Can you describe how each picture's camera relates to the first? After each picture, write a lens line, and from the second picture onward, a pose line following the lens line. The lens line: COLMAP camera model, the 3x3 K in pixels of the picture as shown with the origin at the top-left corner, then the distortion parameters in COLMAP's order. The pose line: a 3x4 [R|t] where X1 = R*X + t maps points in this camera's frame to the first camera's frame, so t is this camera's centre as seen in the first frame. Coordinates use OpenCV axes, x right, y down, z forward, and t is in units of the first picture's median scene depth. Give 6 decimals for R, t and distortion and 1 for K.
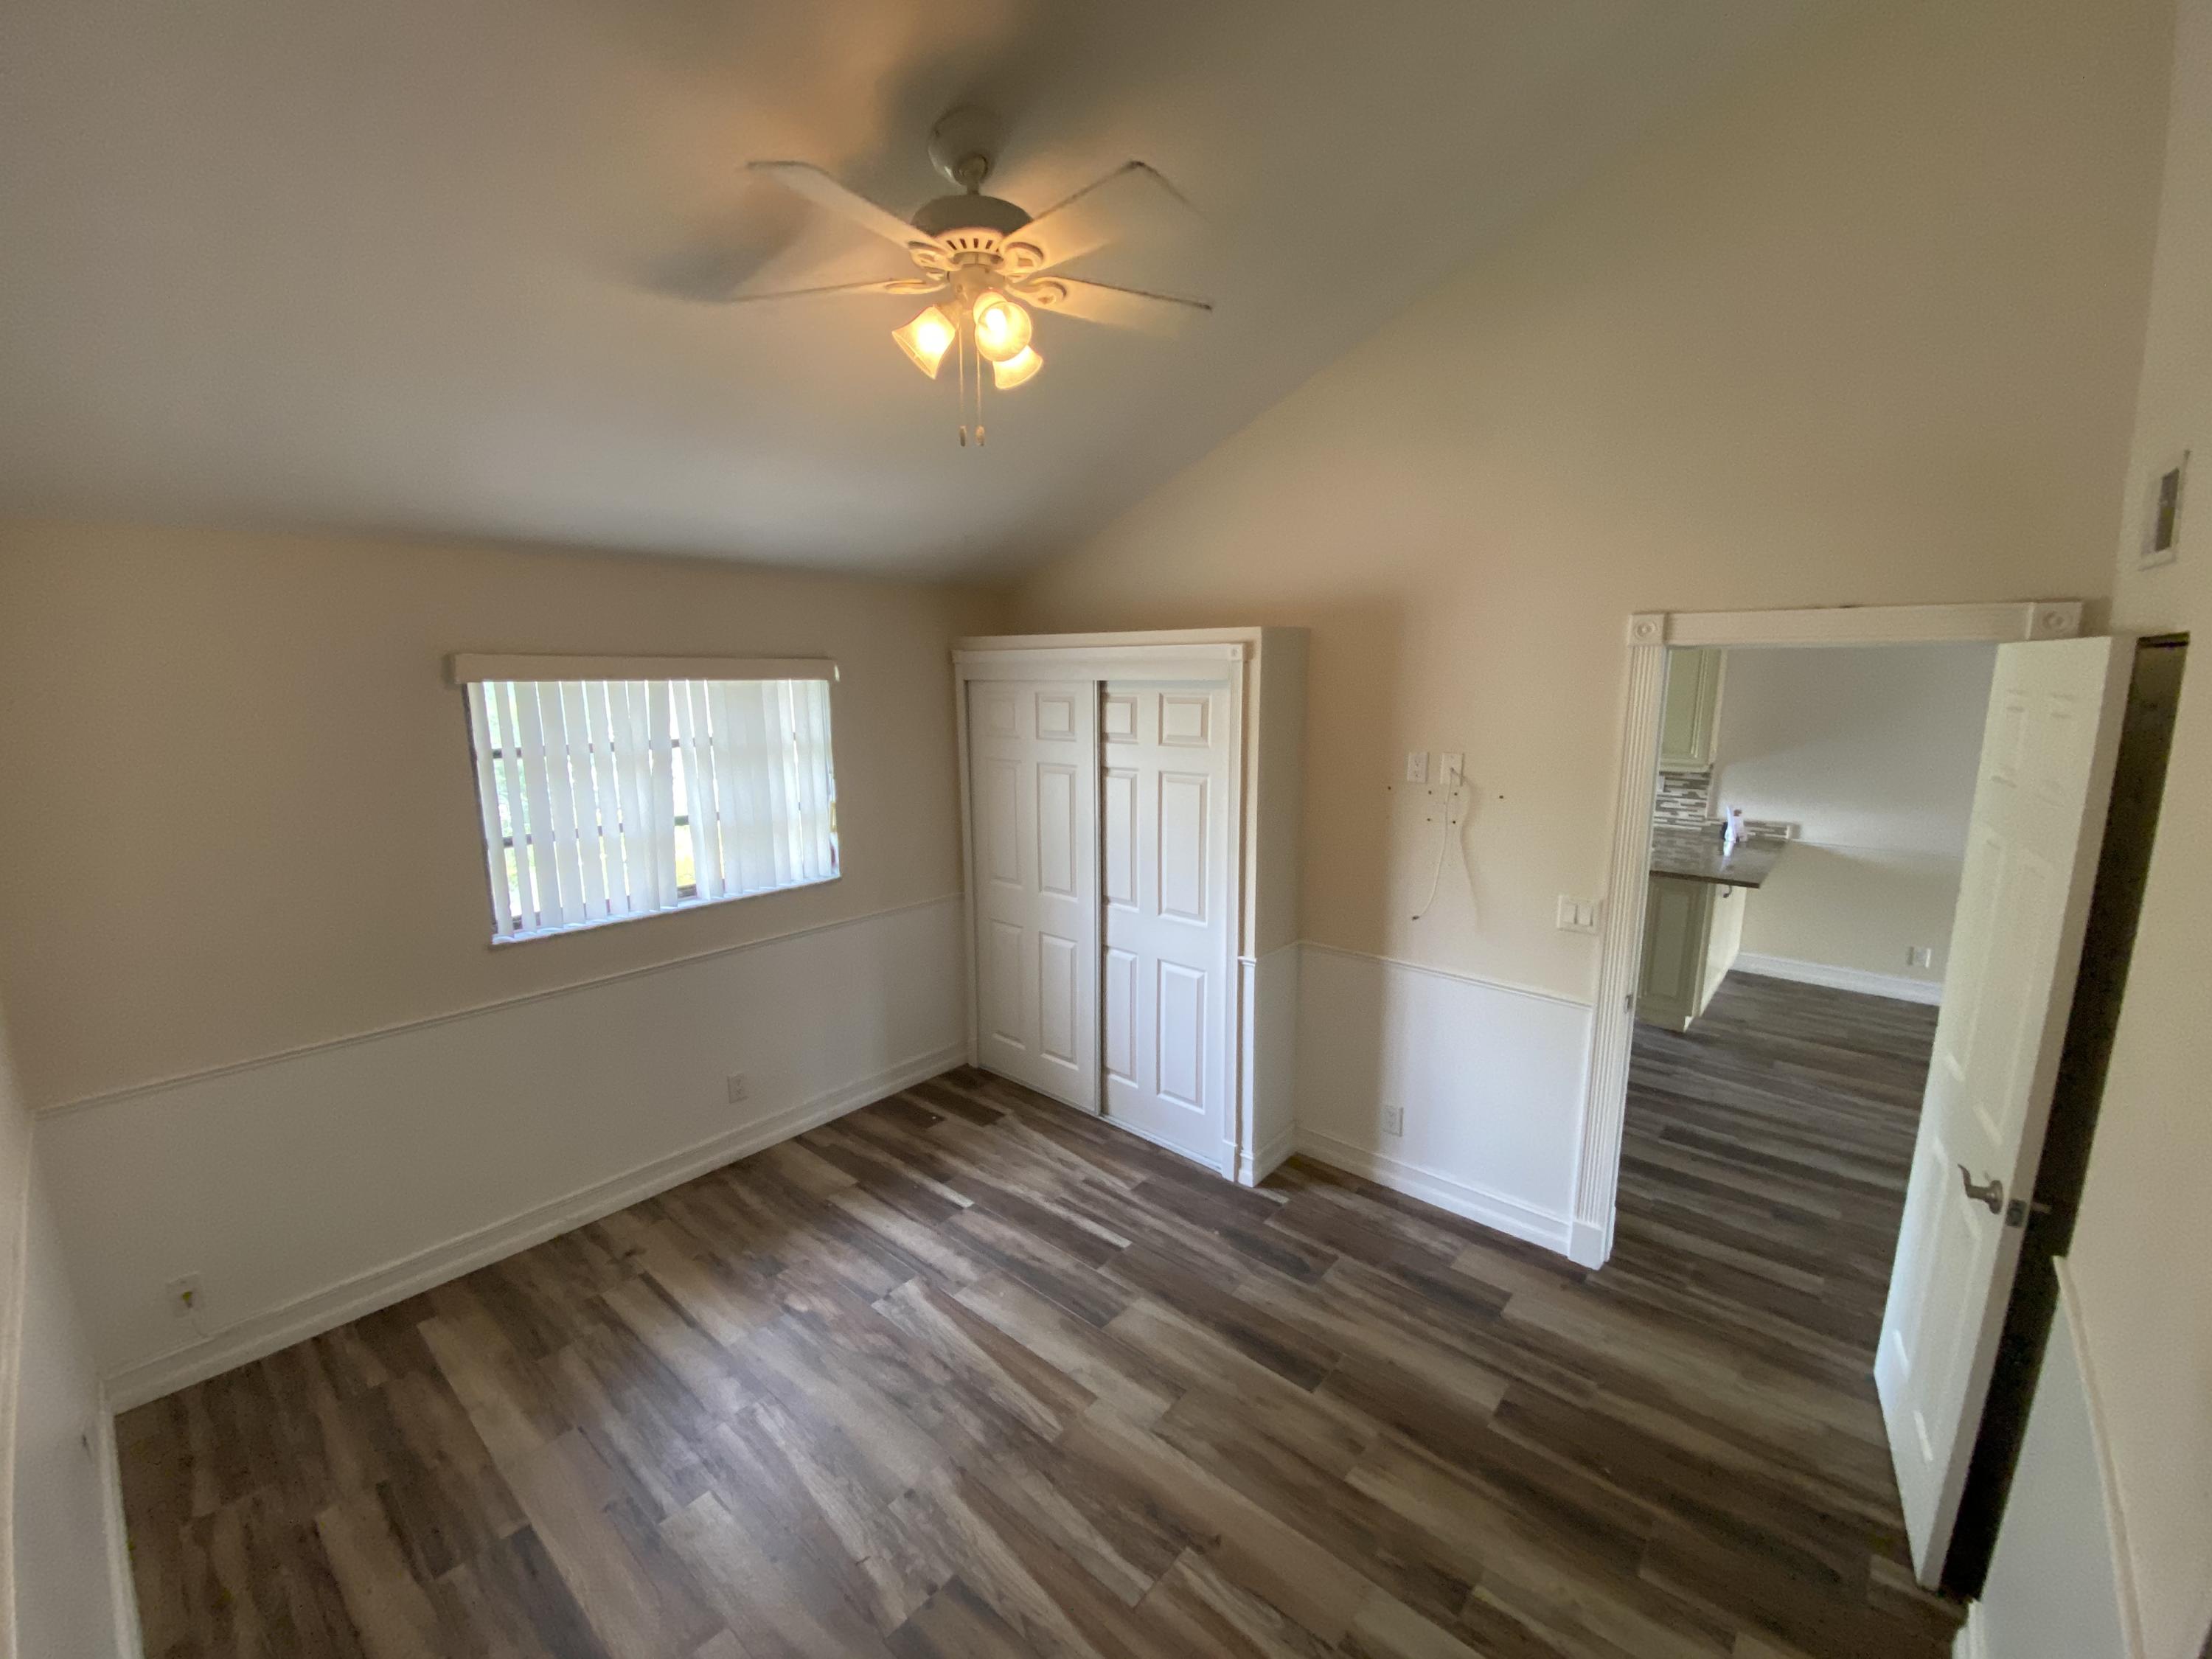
lens RADIAL K [[899.4, 0, 1092.5], [0, 899.4, 831.3], [0, 0, 1]] dist [0.019814, -0.020835]
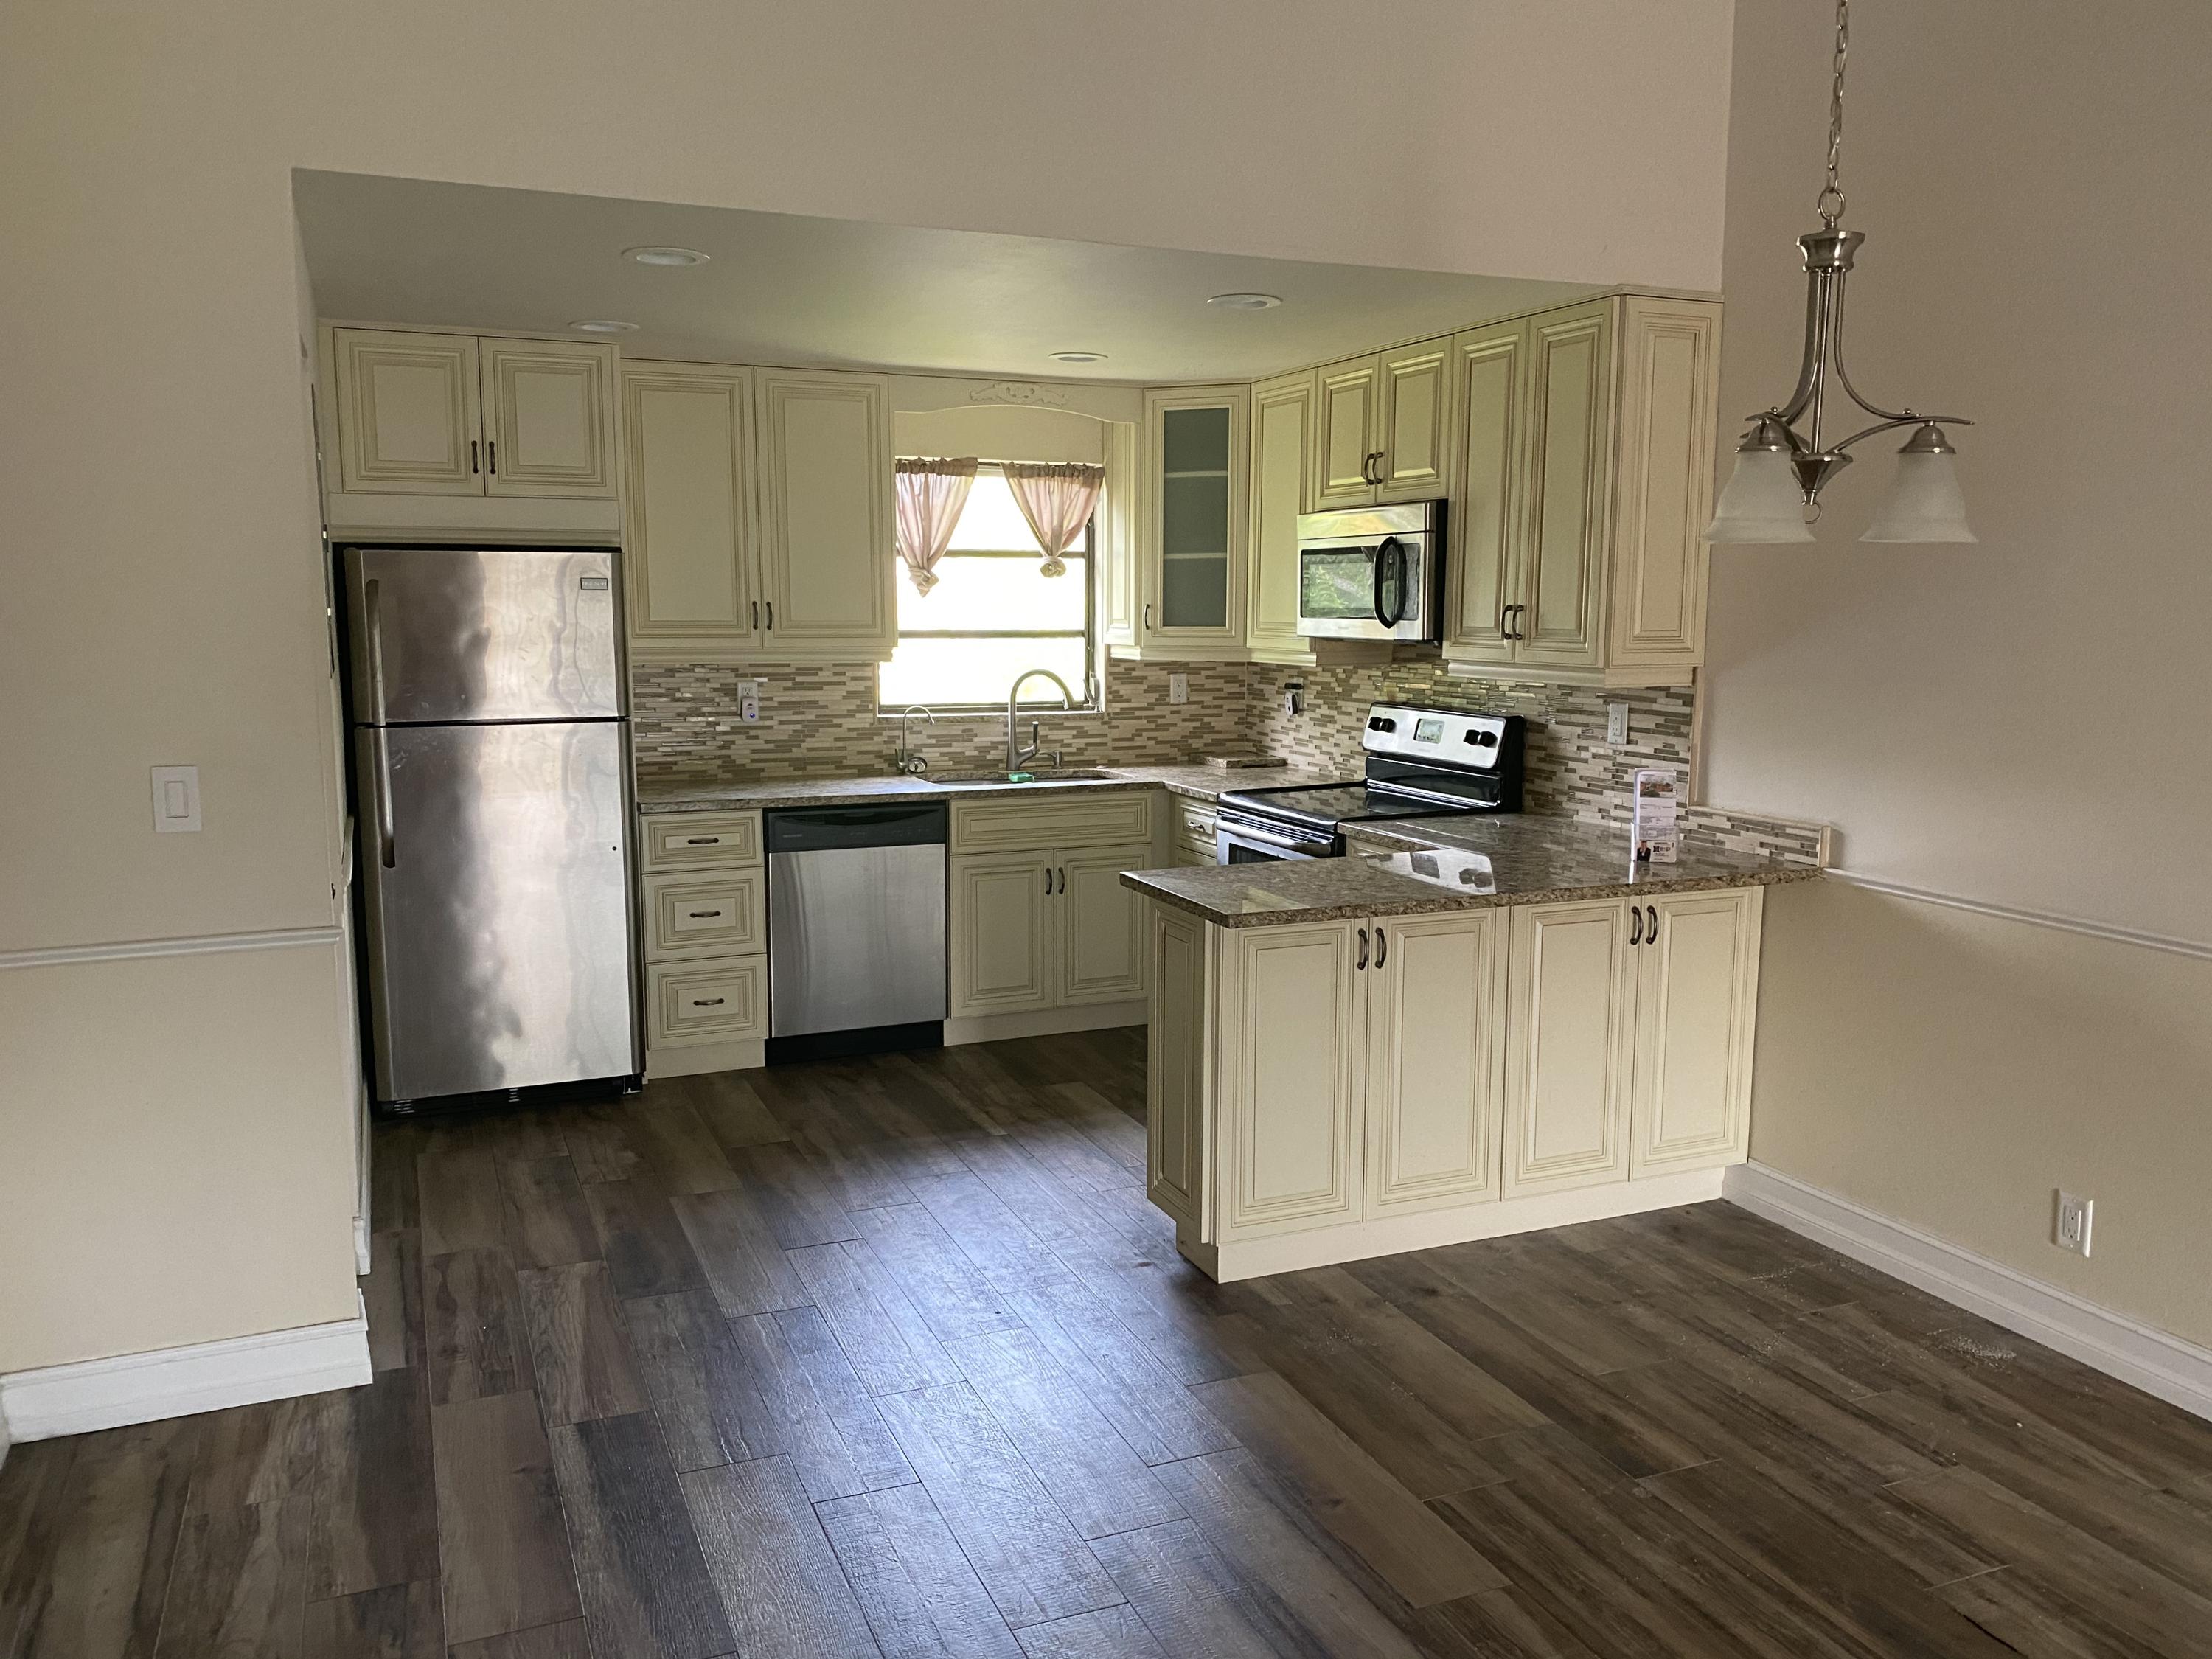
lens RADIAL K [[1709.2, 0, 1113.3], [0, 1709.2, 839.9], [0, 0, 1]] dist [0.148301, -0.309304]
pose [[0.902434, 0.065611, -0.425802, 1.654578], [-0.080172, 0.996647, -0.016344, 0.066175], [0.423302, 0.048887, 0.904669, 0.455338]]
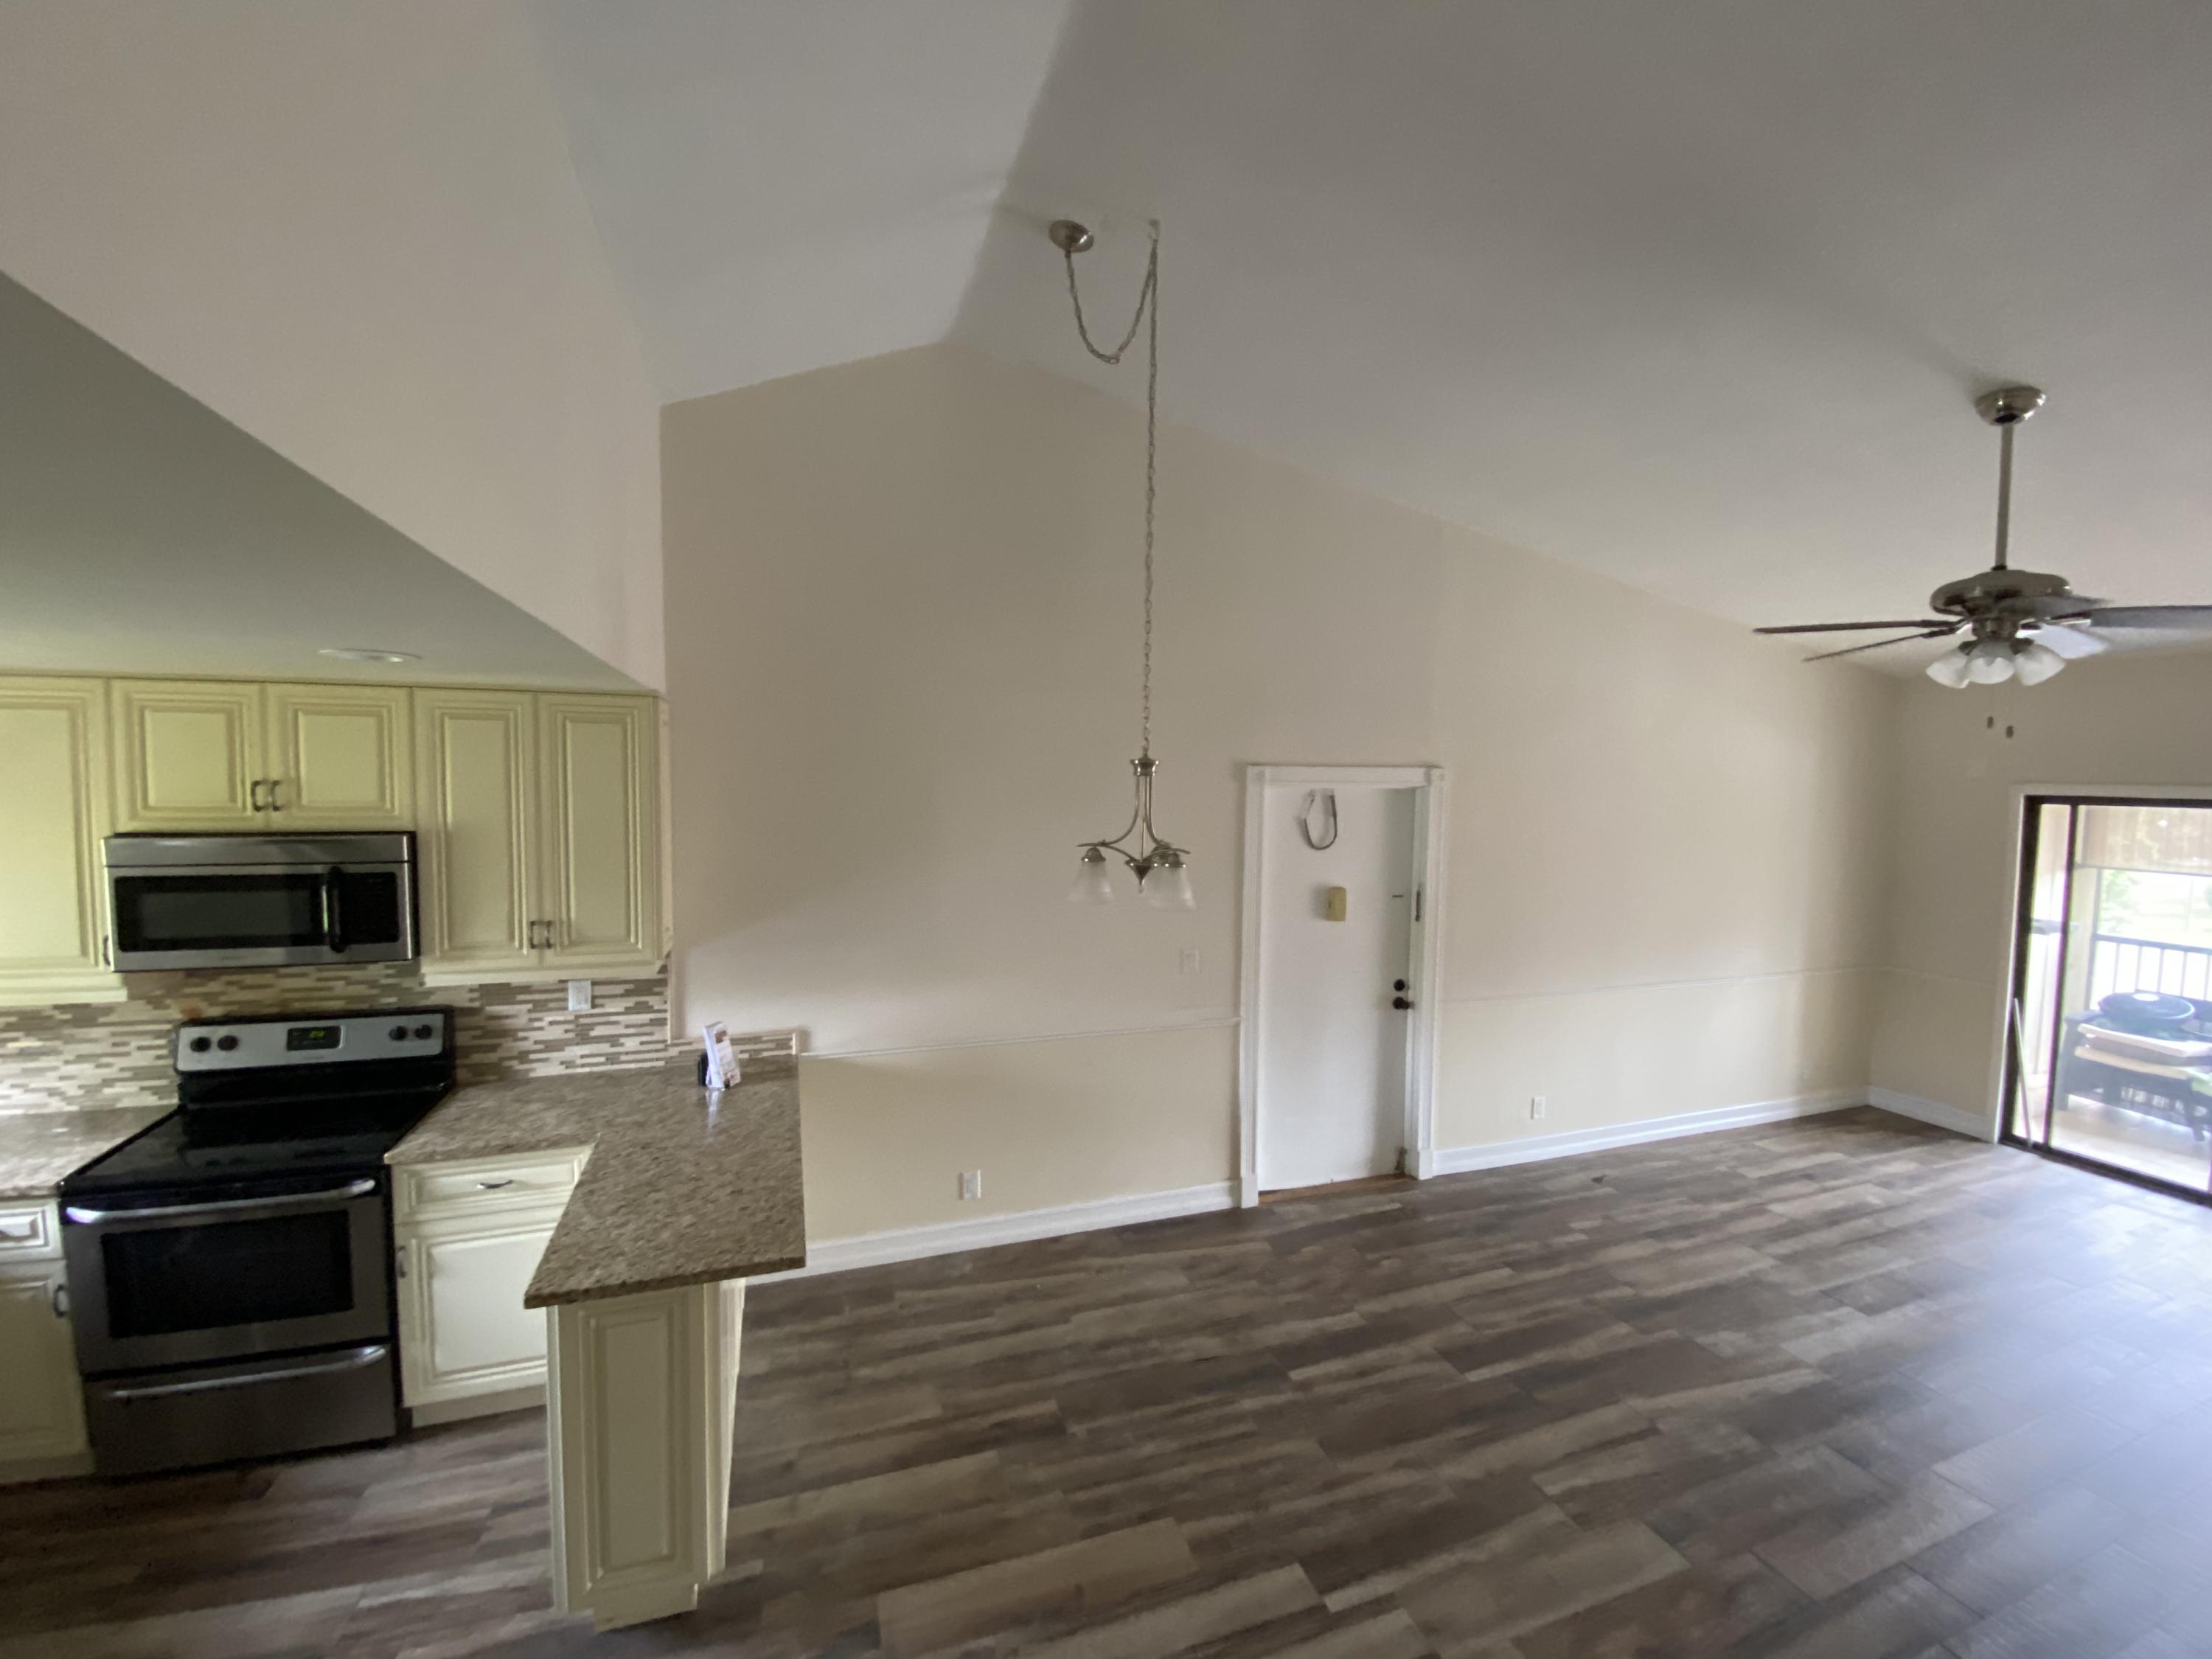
lens RADIAL K [[917.2, 0, 1106.0], [0, 917.2, 829.5], [0, 0, 1]] dist [0.020715, -0.019794]
pose [[0.486957, -0.046614, 0.872181, 0.670925], [0.136025, 0.990438, -0.023011, -0.207241], [-0.862769, 0.129844, 0.488641, 0.990156]]
